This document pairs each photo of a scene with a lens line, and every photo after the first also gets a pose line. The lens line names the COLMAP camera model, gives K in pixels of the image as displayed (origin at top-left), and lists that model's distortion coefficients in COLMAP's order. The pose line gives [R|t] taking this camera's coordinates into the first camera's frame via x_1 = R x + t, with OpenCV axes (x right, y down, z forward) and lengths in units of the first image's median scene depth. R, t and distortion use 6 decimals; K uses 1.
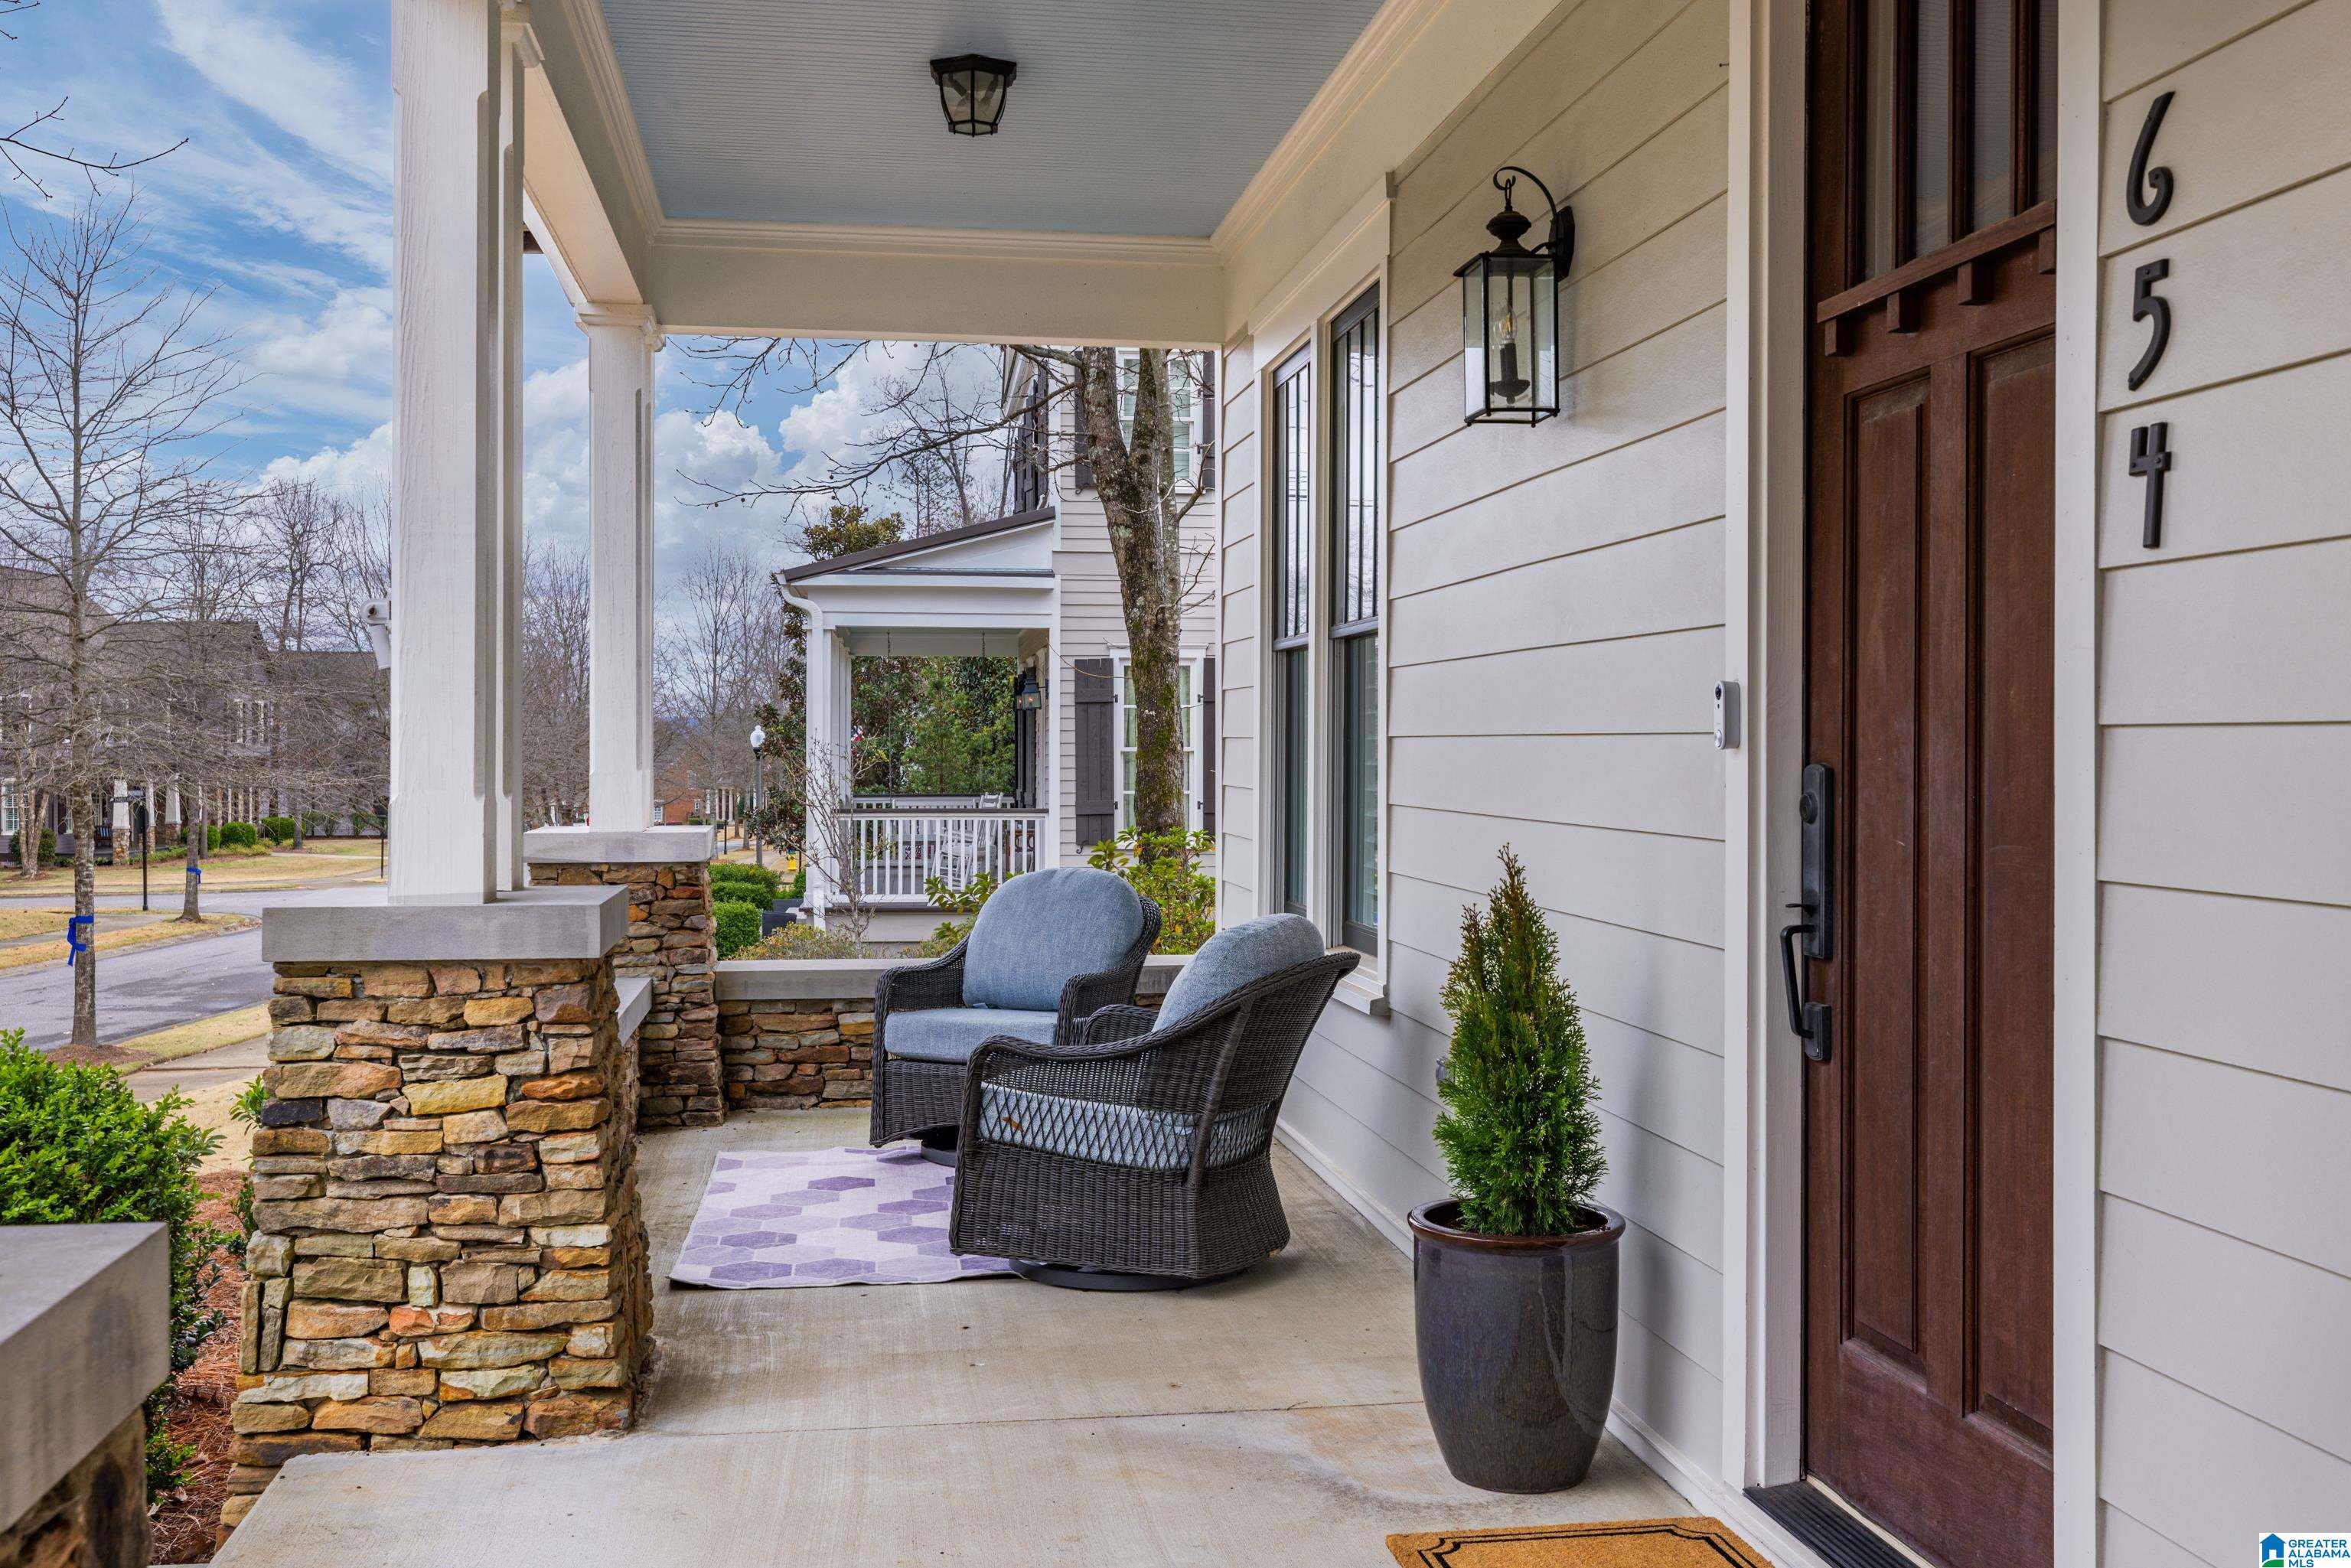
lens RADIAL K [[2325.3, 0, 1172.8], [0, 2325.3, 732.5], [0, 0, 1]] dist [0.000029, -0.000309]
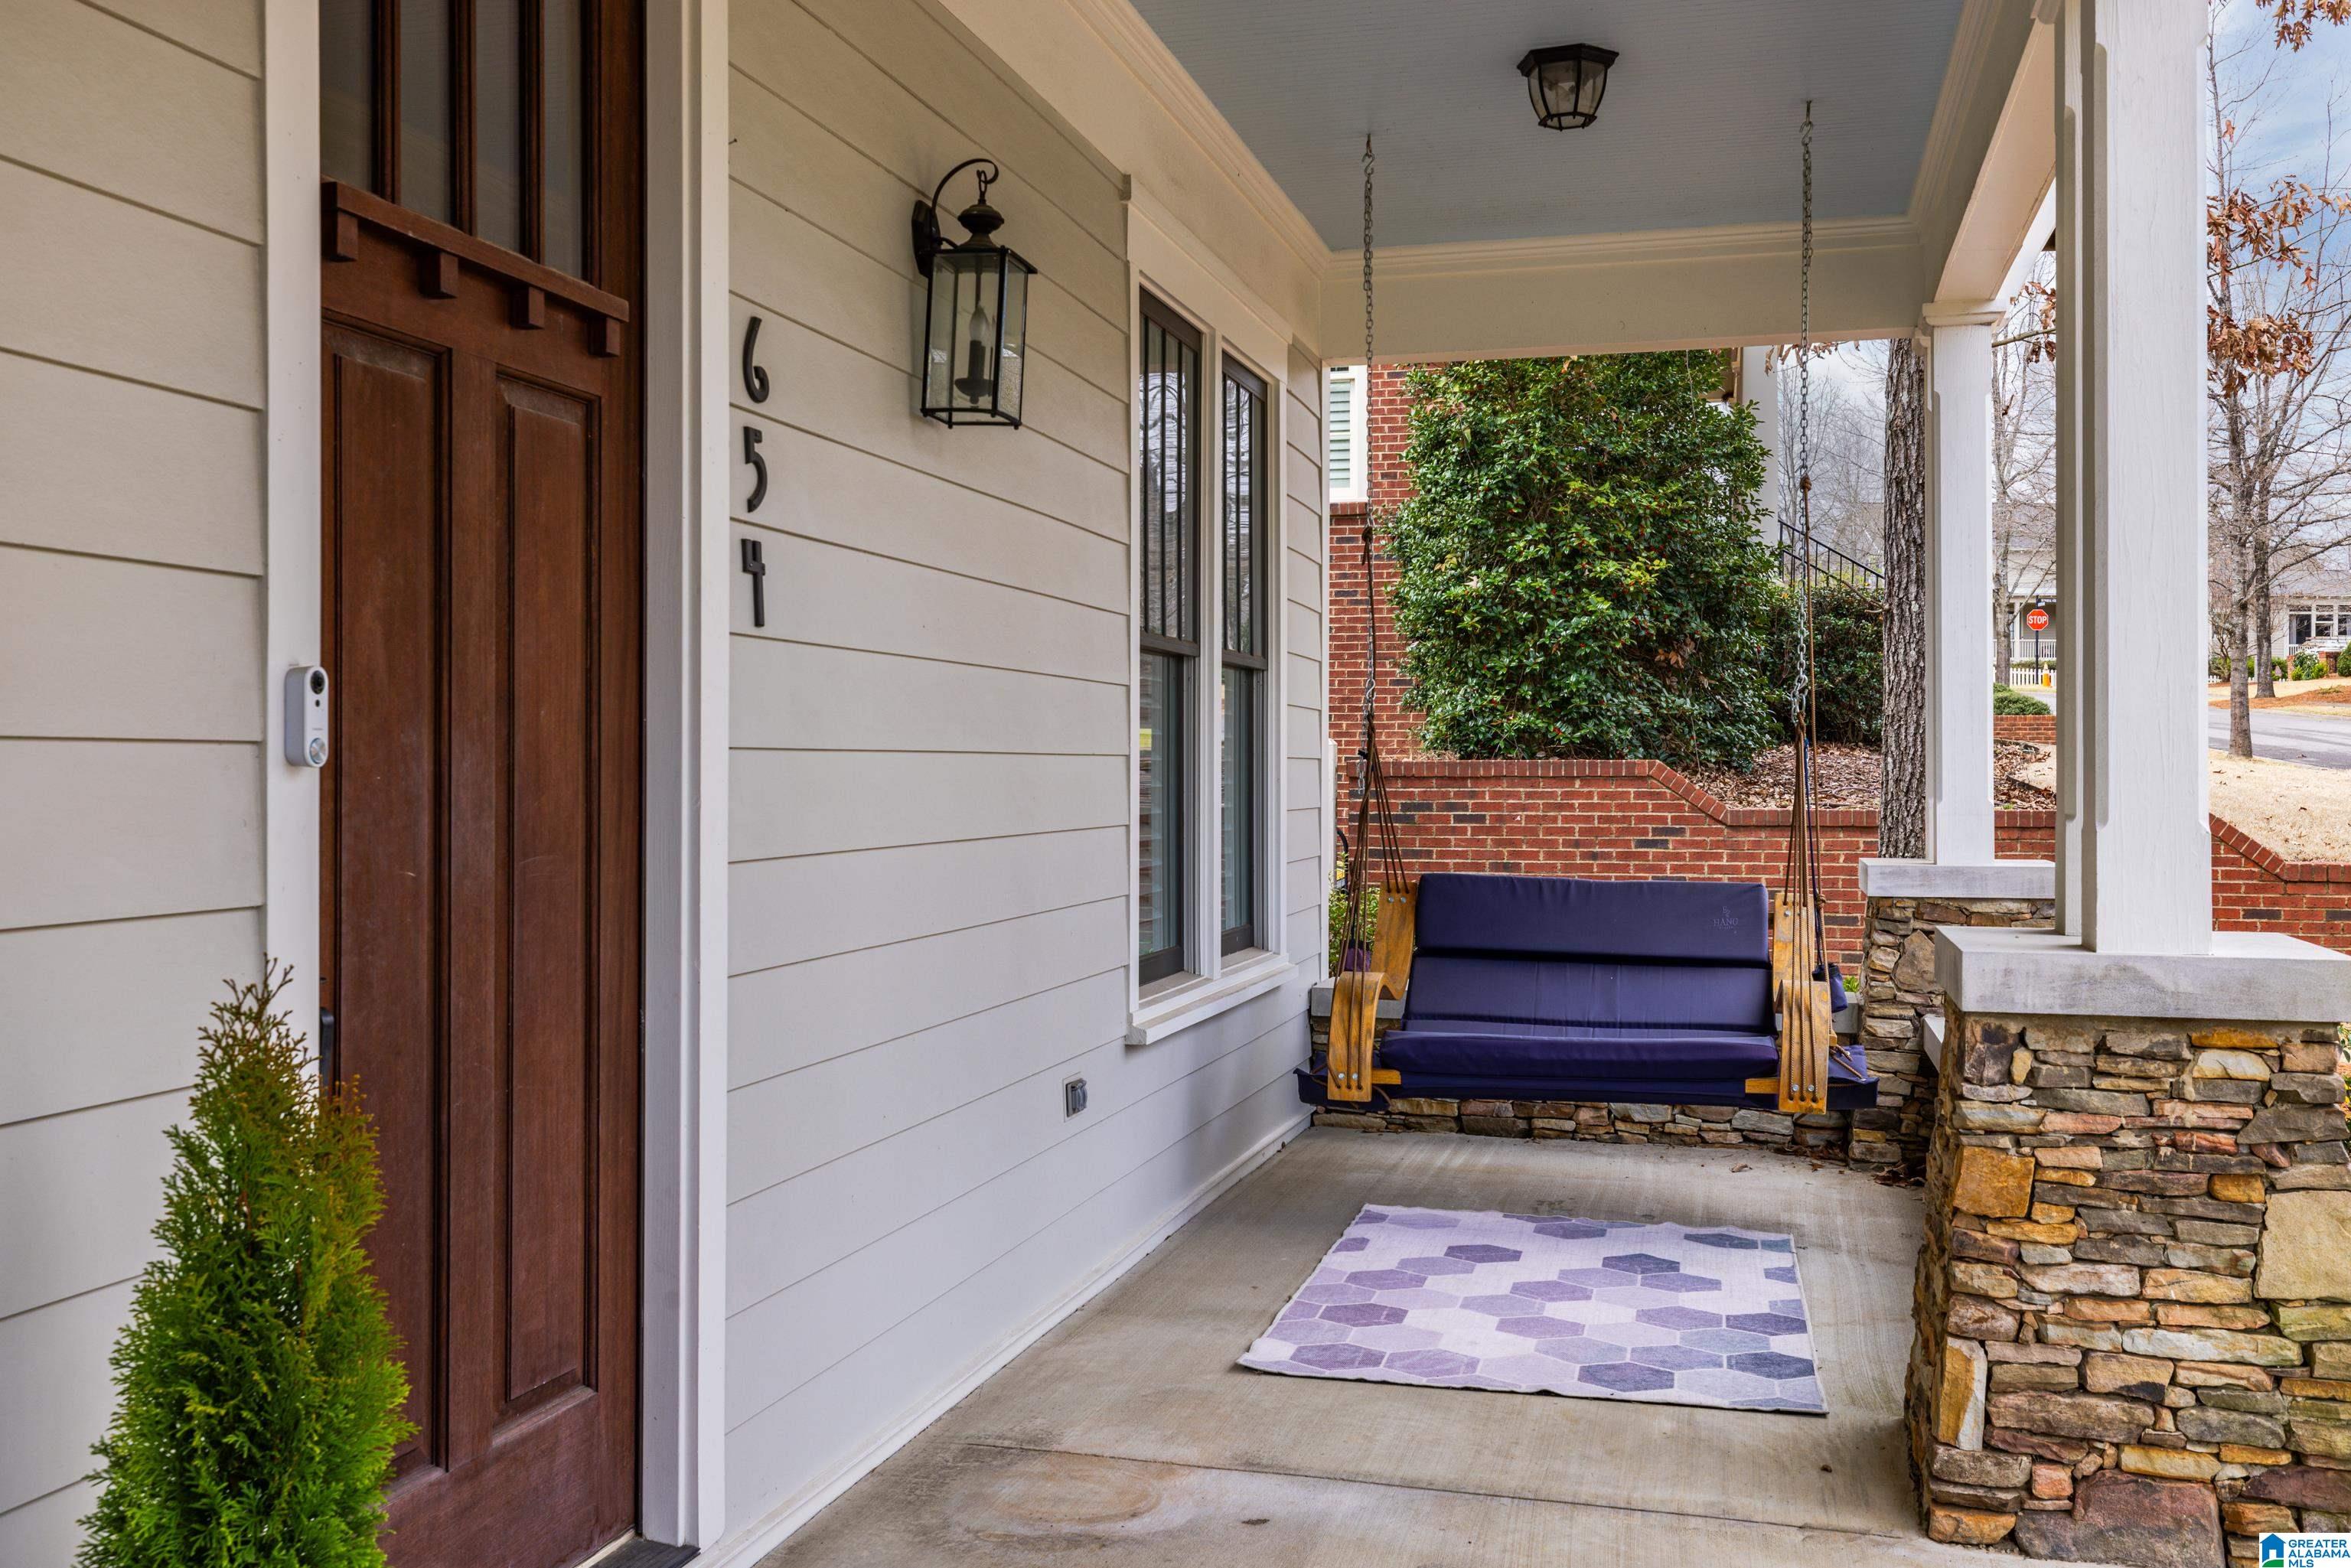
lens RADIAL K [[2105.9, 0, 1175.5], [0, 2105.9, 784.0], [0, 0, 1]] dist [0.005623, 0.004511]
pose [[-0.918120, -0.003368, 0.396289, -0.286303], [-0.001732, 0.999988, 0.004486, 0.010694], [-0.396299, 0.003433, -0.918115, 1.770429]]
